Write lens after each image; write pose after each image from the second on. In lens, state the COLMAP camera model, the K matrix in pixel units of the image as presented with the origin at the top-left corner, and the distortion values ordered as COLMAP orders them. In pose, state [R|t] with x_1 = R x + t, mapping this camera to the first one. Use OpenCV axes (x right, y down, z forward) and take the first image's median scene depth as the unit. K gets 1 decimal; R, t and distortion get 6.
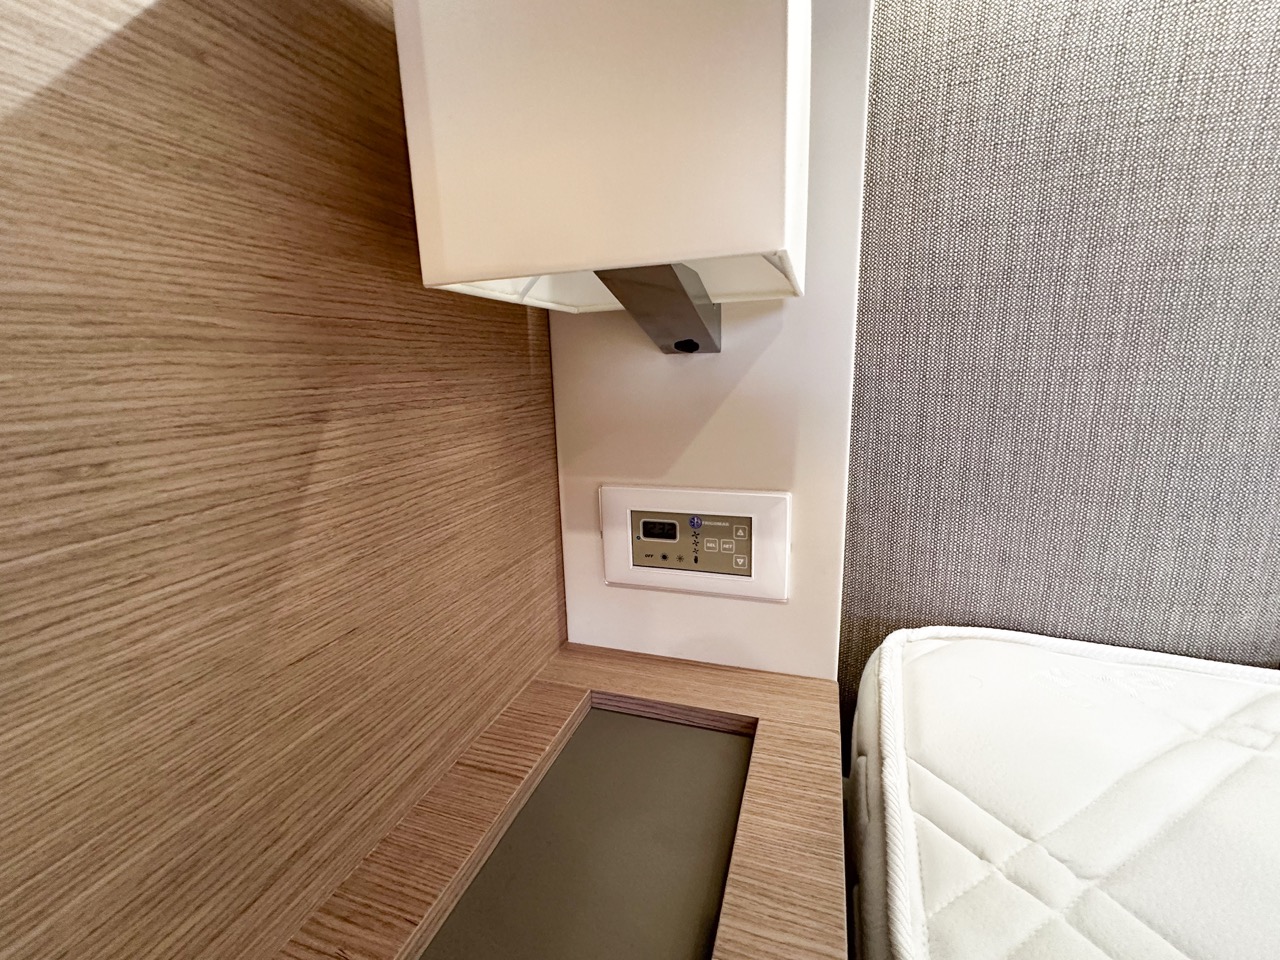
lens RADIAL K [[549.4, 0, 640.9], [0, 549.4, 481.3], [0, 0, 1]] dist [-0.000202, 0.000095]
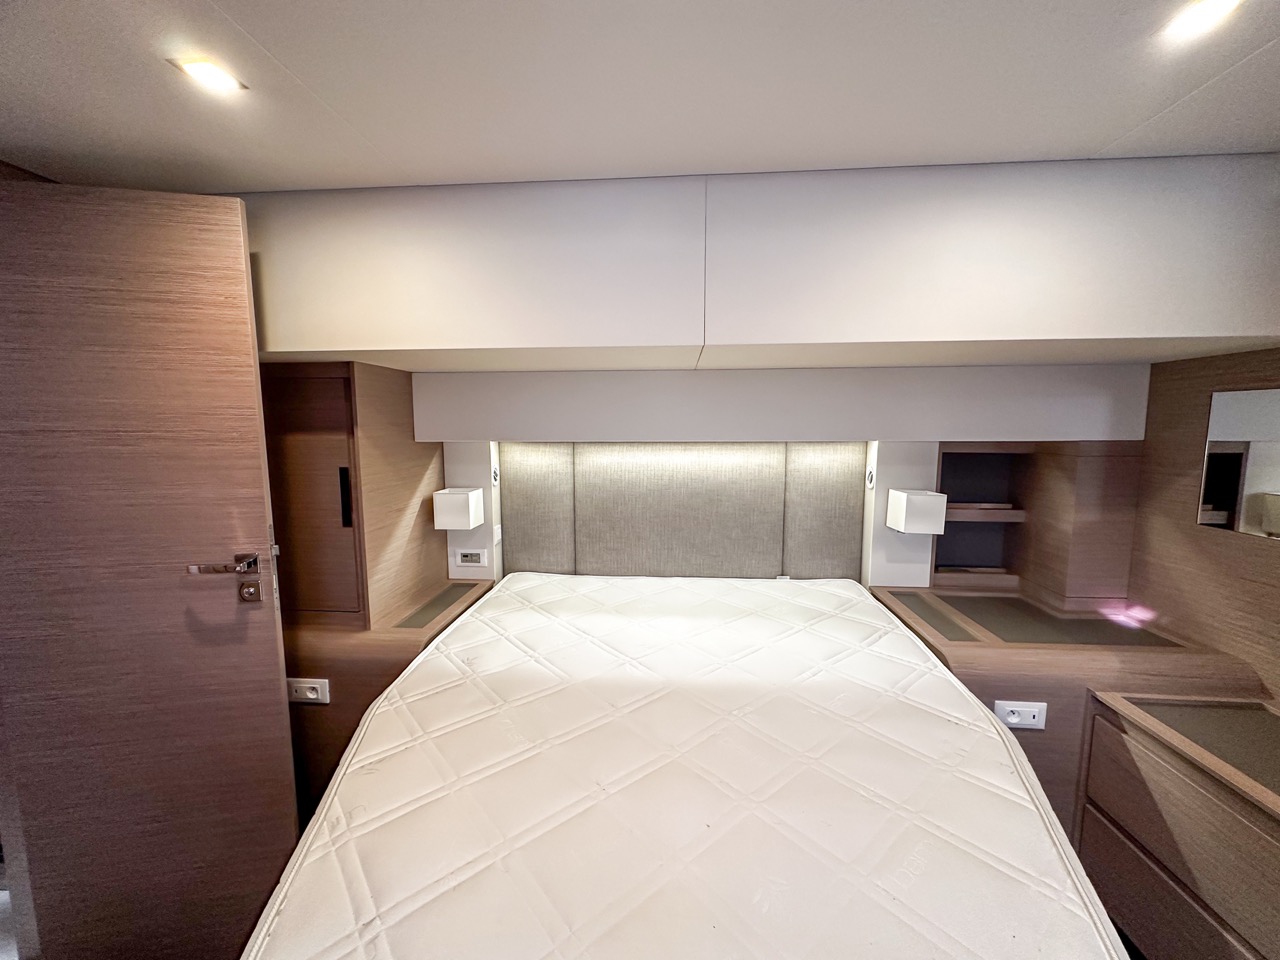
lens RADIAL K [[512.4, 0, 639.1], [0, 512.4, 478.5], [0, 0, 1]] dist [-0.003558, 0.001086]
pose [[0.969515, 0.001510, 0.245027, 0.543076], [0.024753, 0.994262, -0.104069, -0.135363], [-0.243778, 0.106962, 0.963915, -5.359017]]
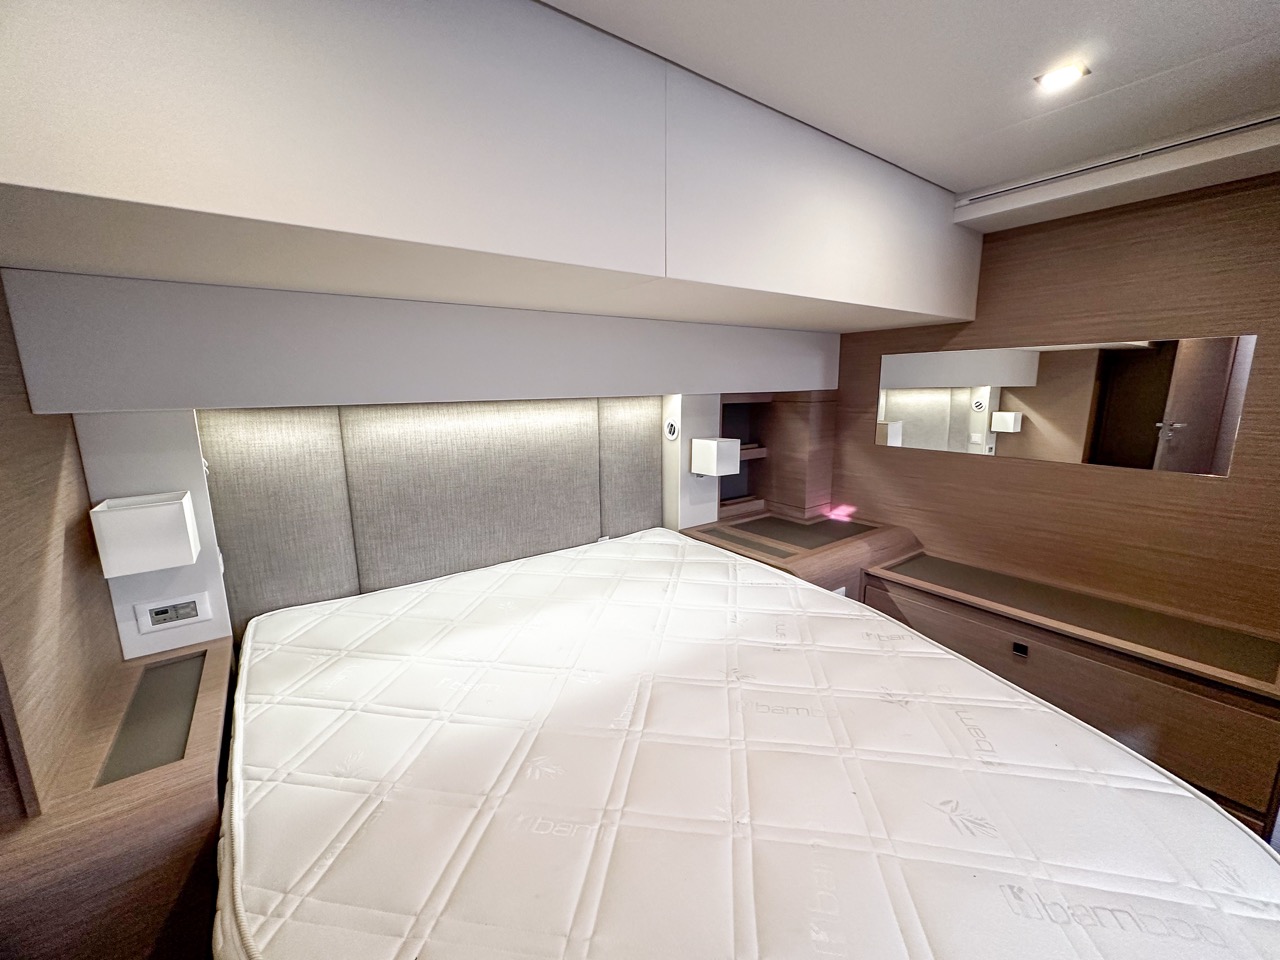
lens RADIAL K [[512.4, 0, 640.9], [0, 512.4, 479.1], [0, 0, 1]] dist [-0.003558, 0.001086]
pose [[0.575394, -0.126917, 0.807969, -0.781527], [0.165664, 0.985494, 0.036825, -0.385862], [-0.800922, 0.112663, 0.588073, -3.673828]]
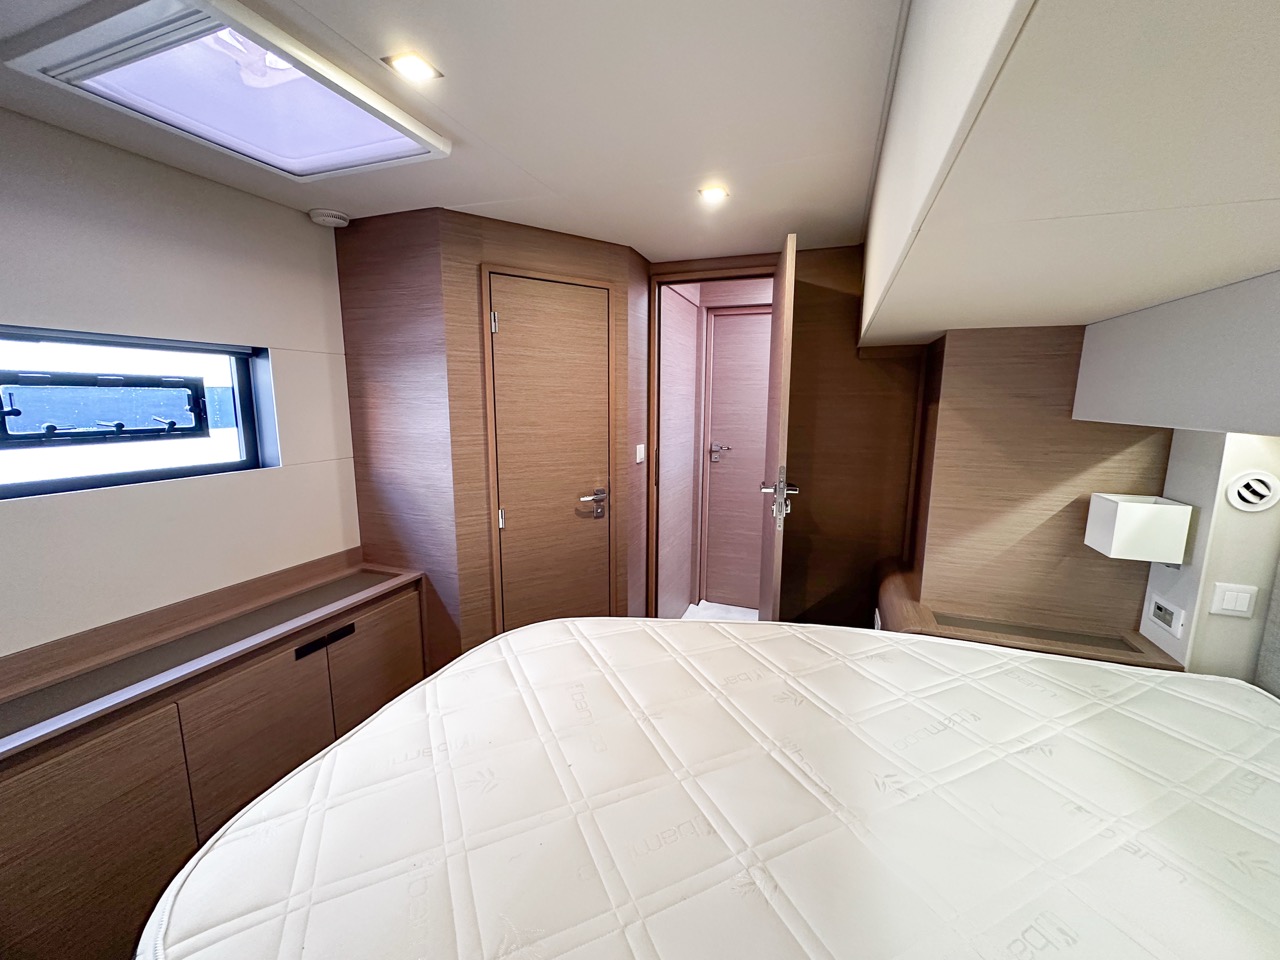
lens RADIAL K [[512.4, 0, 640.8], [0, 512.4, 479.3], [0, 0, 1]] dist [-0.003558, 0.001086]
pose [[-0.034303, 0.186316, -0.981891, 3.715100], [-0.215973, 0.957873, 0.189304, -0.709167], [0.975797, 0.218555, 0.007381, -2.906883]]
